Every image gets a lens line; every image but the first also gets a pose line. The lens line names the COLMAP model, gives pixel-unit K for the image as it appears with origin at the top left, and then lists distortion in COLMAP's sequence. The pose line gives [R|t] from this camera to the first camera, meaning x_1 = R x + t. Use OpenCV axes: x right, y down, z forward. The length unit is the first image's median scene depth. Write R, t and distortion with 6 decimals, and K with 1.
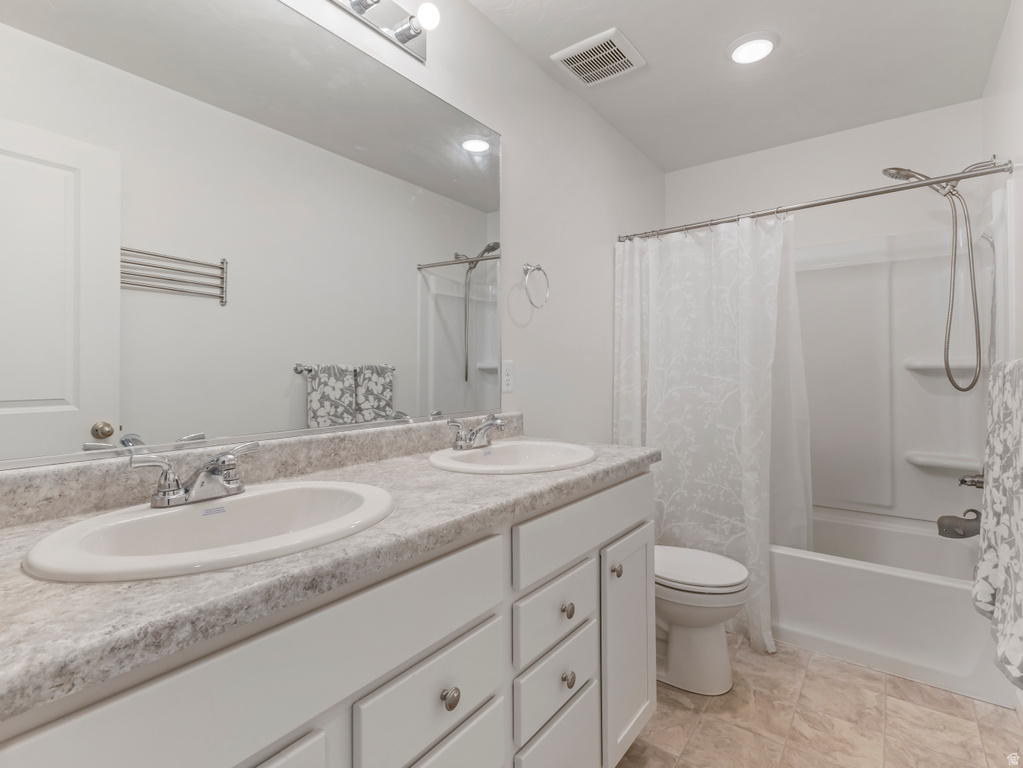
lens RADIAL K [[502.9, 0, 511.5], [0, 502.9, 384.0], [0, 0, 1]] dist [0.004444, -0.000936]
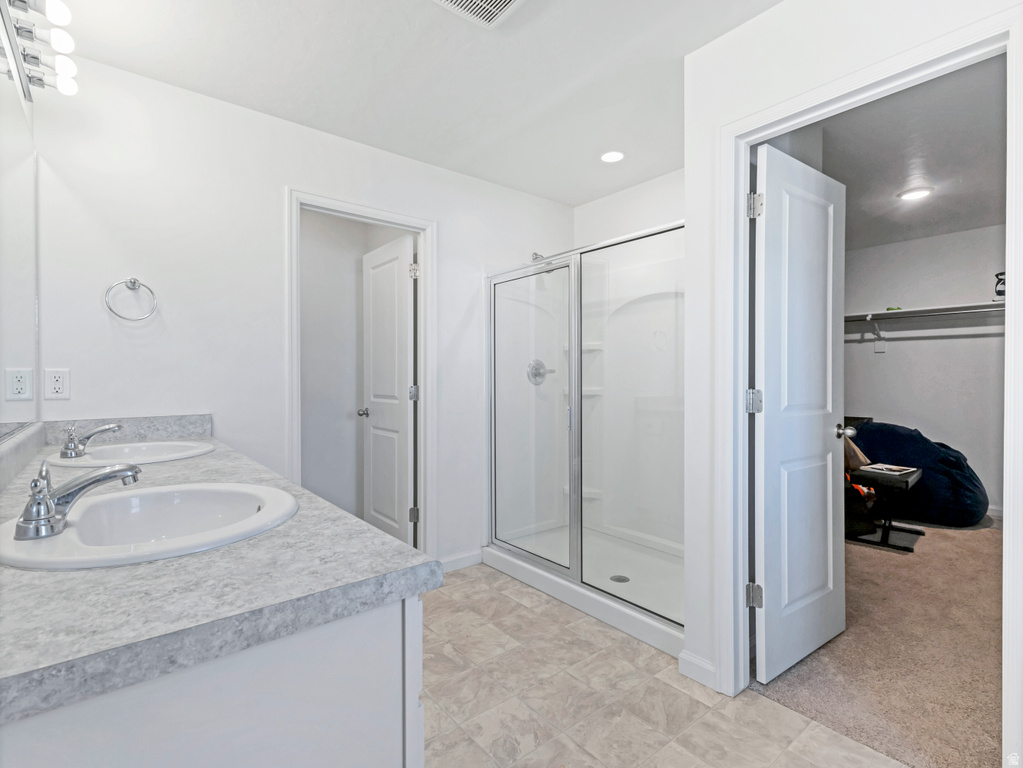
lens RADIAL K [[502.9, 0, 511.5], [0, 502.9, 384.0], [0, 0, 1]] dist [0.004444, -0.000936]
pose [[-0.971464, 0.008576, 0.237033, 0.378715], [0.016657, 0.999346, 0.032111, -0.042357], [-0.236603, 0.035143, -0.970971, 1.957275]]
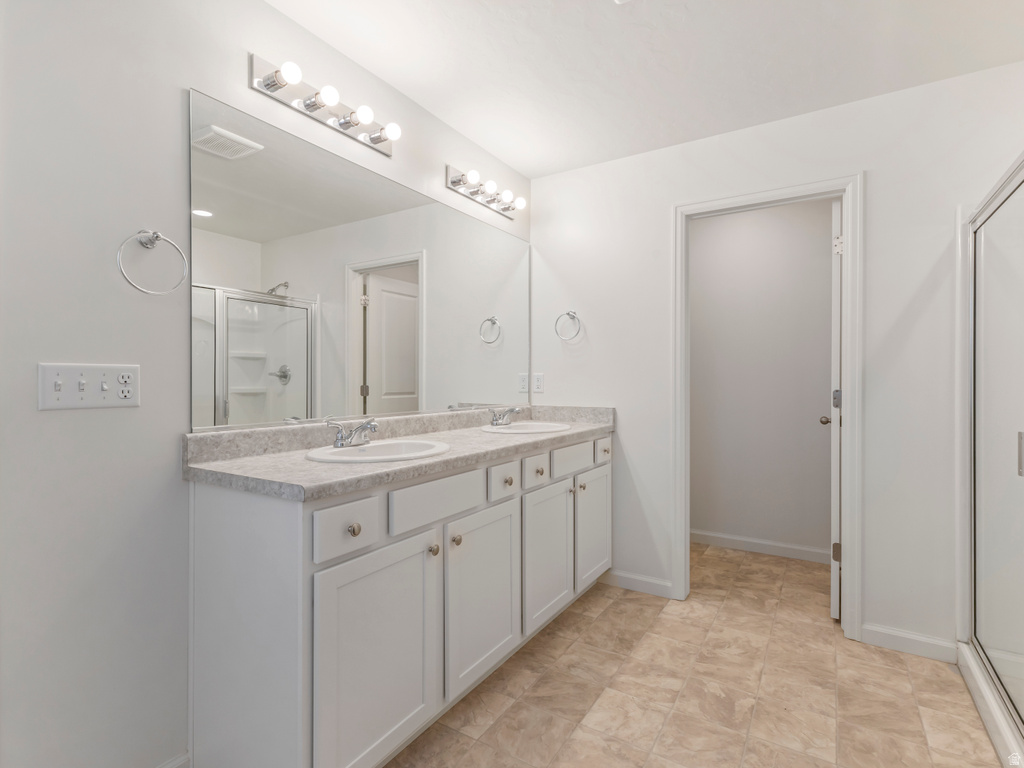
lens RADIAL K [[503.4, 0, 512.0], [0, 503.4, 384.0], [0, 0, 1]] dist [0.004444, -0.000936]
pose [[-0.088760, -0.000274, 0.996053, -0.059465], [0.022740, 0.999739, 0.002302, -0.029541], [-0.995793, 0.022855, -0.088730, 1.490841]]
